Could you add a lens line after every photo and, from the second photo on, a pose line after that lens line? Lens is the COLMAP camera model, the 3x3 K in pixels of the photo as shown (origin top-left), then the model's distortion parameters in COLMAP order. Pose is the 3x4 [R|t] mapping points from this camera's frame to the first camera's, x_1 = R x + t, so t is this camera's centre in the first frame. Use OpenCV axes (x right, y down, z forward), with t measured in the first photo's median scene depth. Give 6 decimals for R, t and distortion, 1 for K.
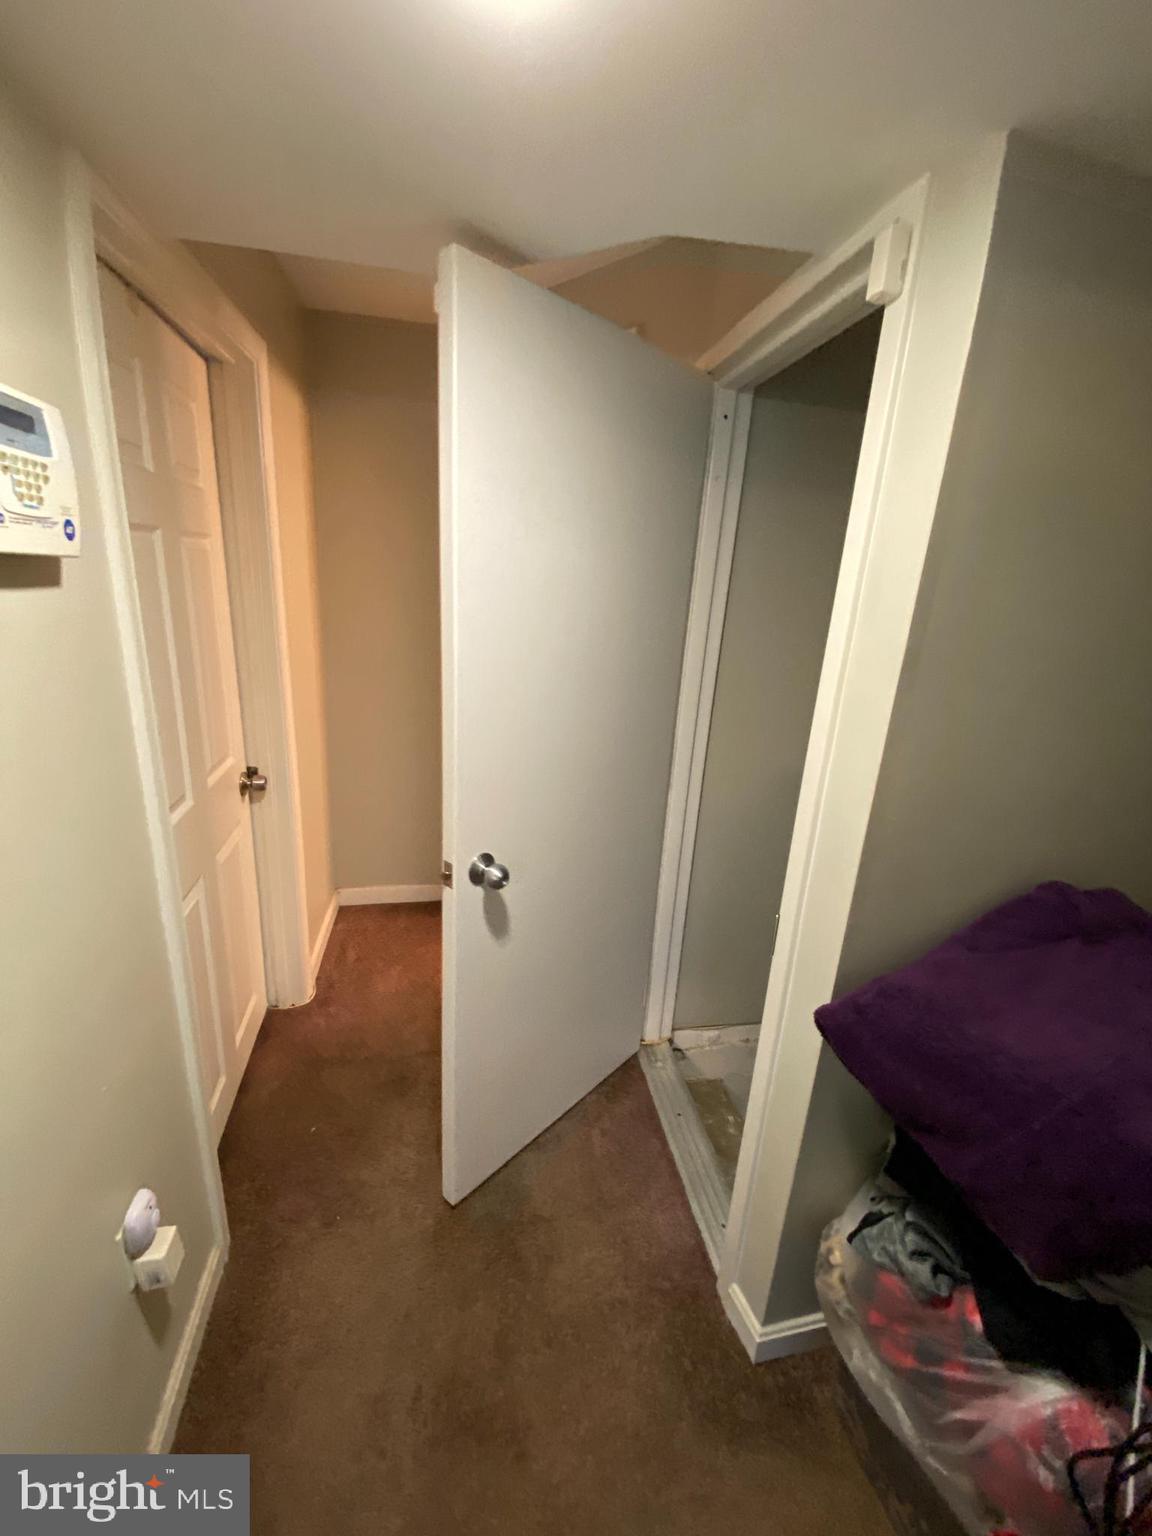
lens RADIAL K [[606.8, 0, 579.8], [0, 606.8, 758.6], [0, 0, 1]] dist [-0.010044, -0.007906]
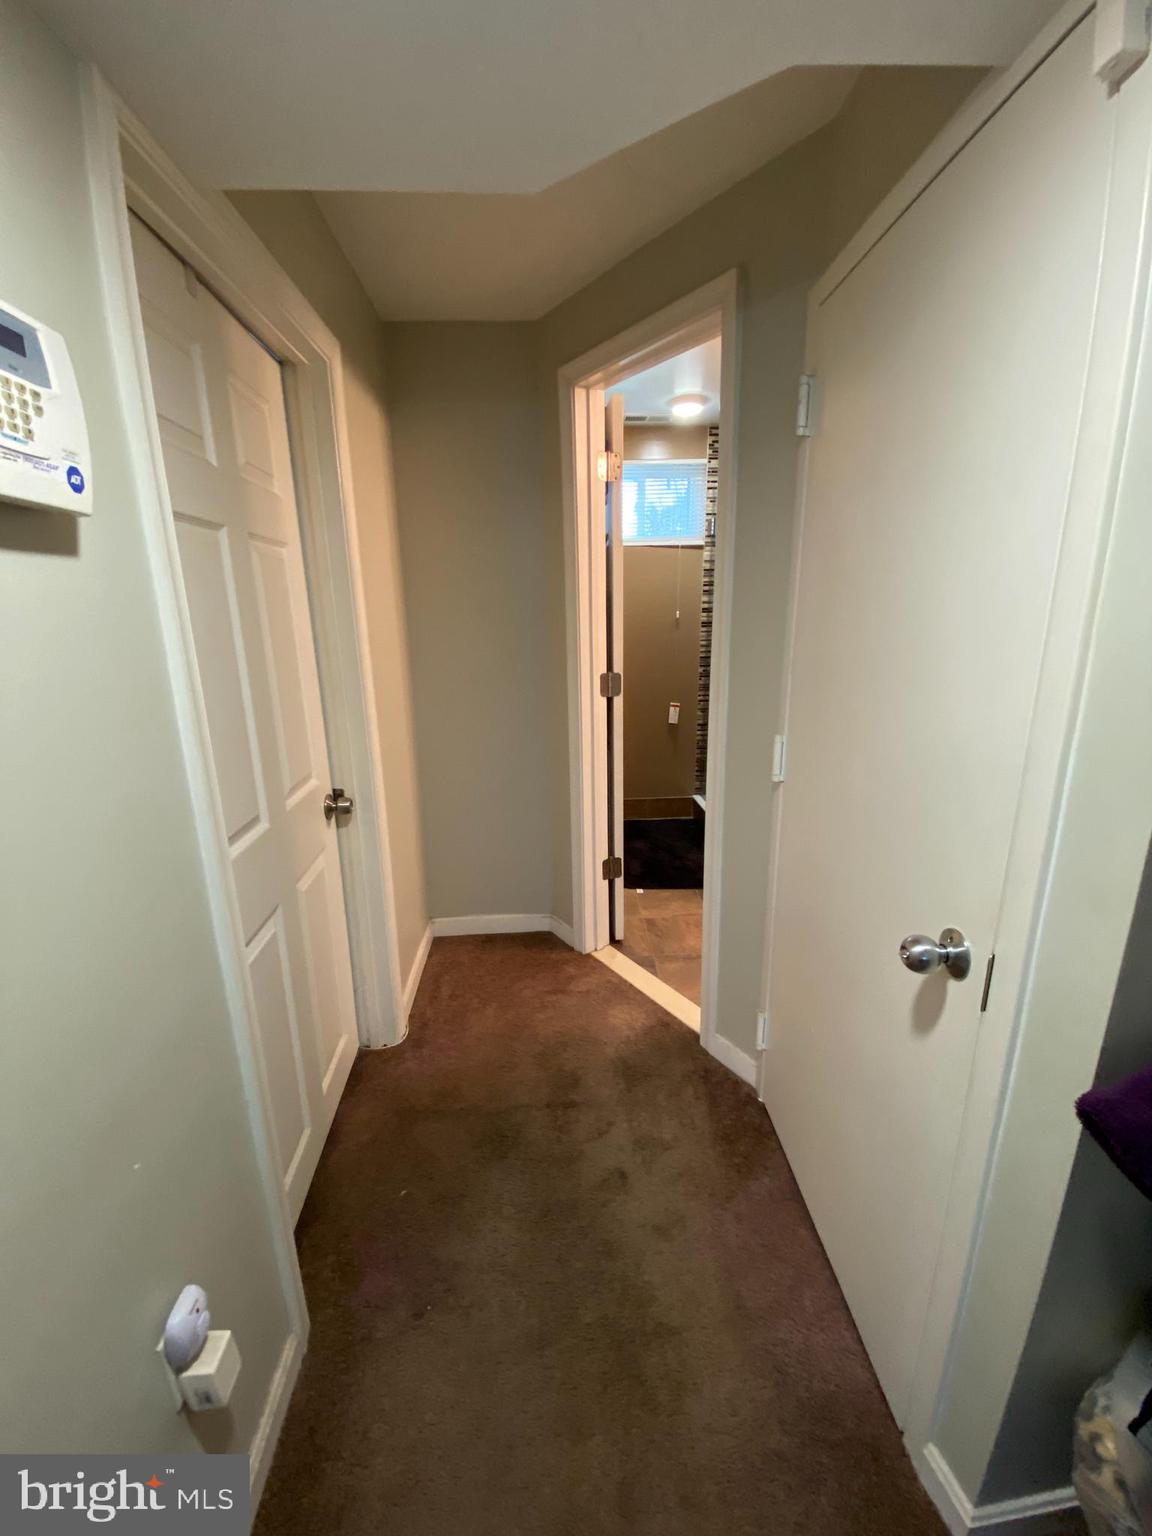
lens RADIAL K [[606.8, 0, 579.8], [0, 606.8, 758.6], [0, 0, 1]] dist [-0.010044, -0.007906]
pose [[0.987628, -0.041334, -0.151272, -0.031988], [0.034302, 0.998219, -0.048803, 0.036616], [0.153020, 0.043010, 0.987287, 0.171382]]
